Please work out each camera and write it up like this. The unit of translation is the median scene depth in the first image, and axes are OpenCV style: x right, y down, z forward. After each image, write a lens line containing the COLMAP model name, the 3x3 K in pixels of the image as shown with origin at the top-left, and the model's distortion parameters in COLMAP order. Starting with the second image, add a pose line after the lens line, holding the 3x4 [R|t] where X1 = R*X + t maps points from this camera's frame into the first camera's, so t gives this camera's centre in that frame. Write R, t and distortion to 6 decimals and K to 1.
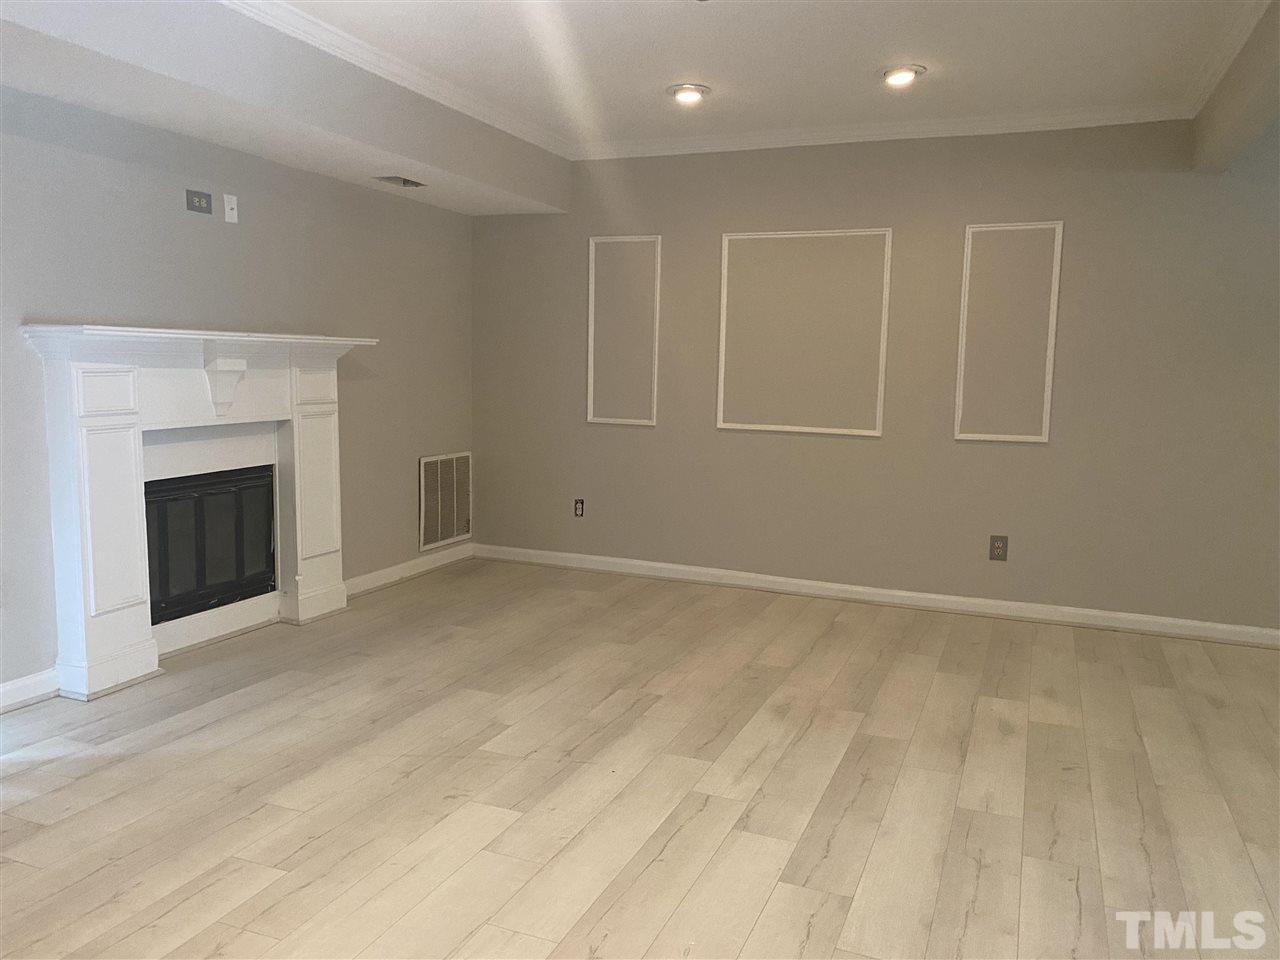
lens RADIAL K [[972.4, 0, 636.6], [0, 972.4, 473.0], [0, 0, 1]] dist [0.084341, -0.098223]
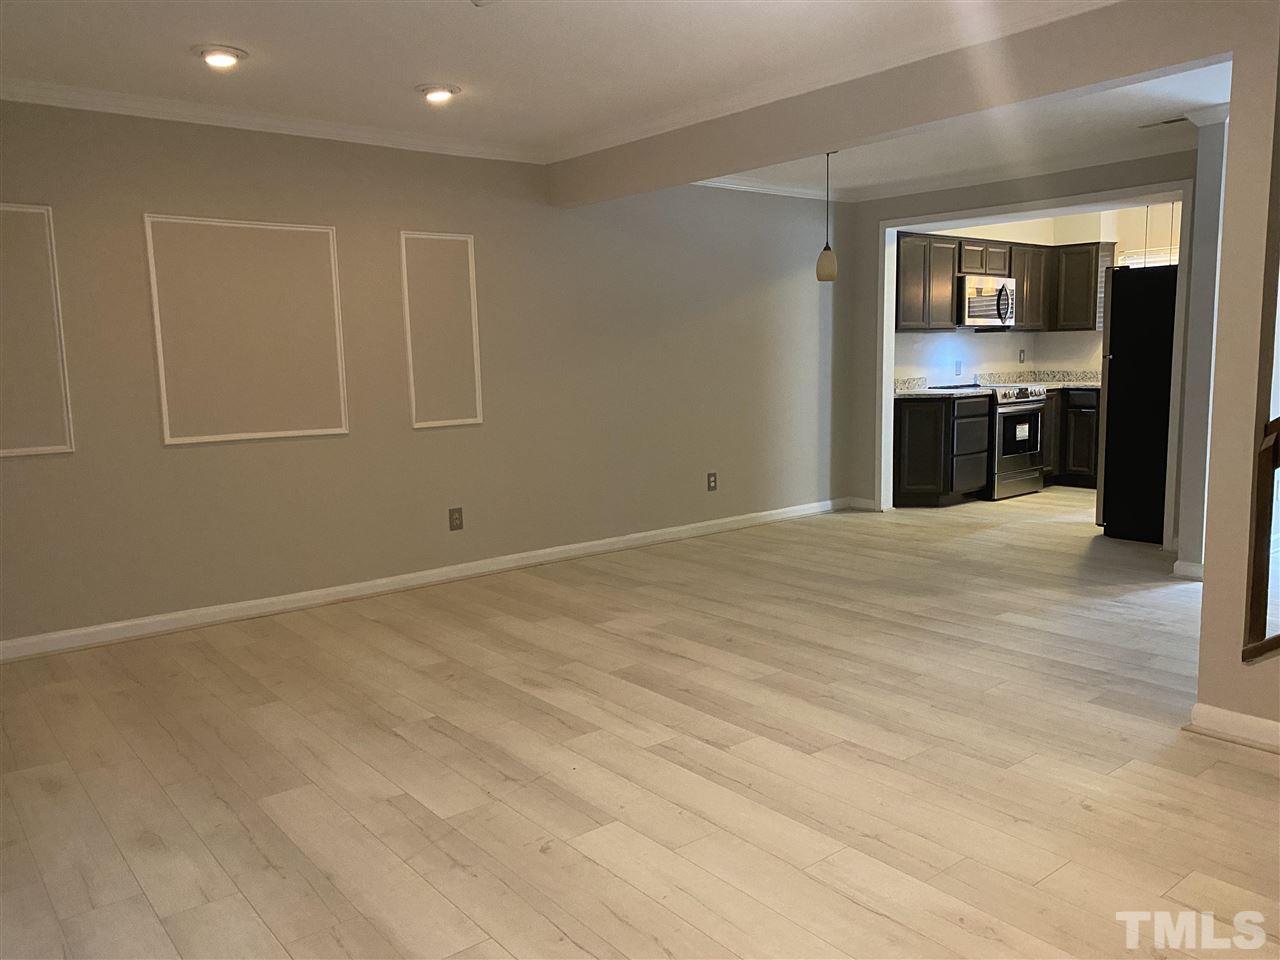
lens RADIAL K [[972.4, 0, 636.6], [0, 972.4, 473.0], [0, 0, 1]] dist [0.084341, -0.098223]
pose [[0.489777, -0.141888, 0.860225, -0.644159], [0.133657, 0.987225, 0.086737, -0.060655], [-0.861542, 0.072493, 0.502484, 0.322105]]
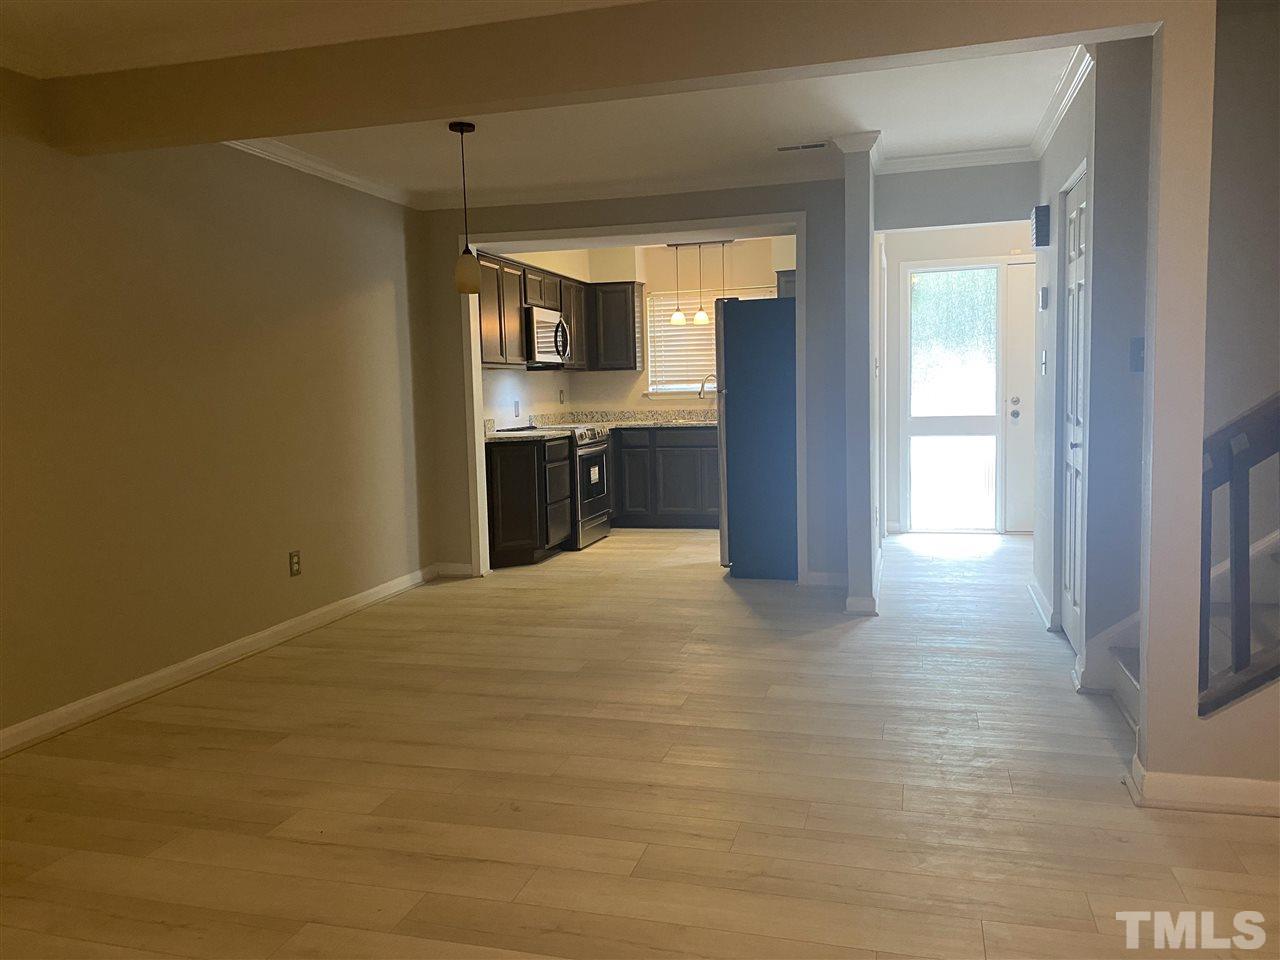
lens RADIAL K [[972.4, 0, 636.6], [0, 972.4, 473.0], [0, 0, 1]] dist [0.084341, -0.098223]
pose [[-0.096329, -0.107907, 0.989483, -0.365384], [0.140955, 0.982609, 0.120880, -0.084015], [-0.985318, 0.151117, -0.079443, 0.740634]]
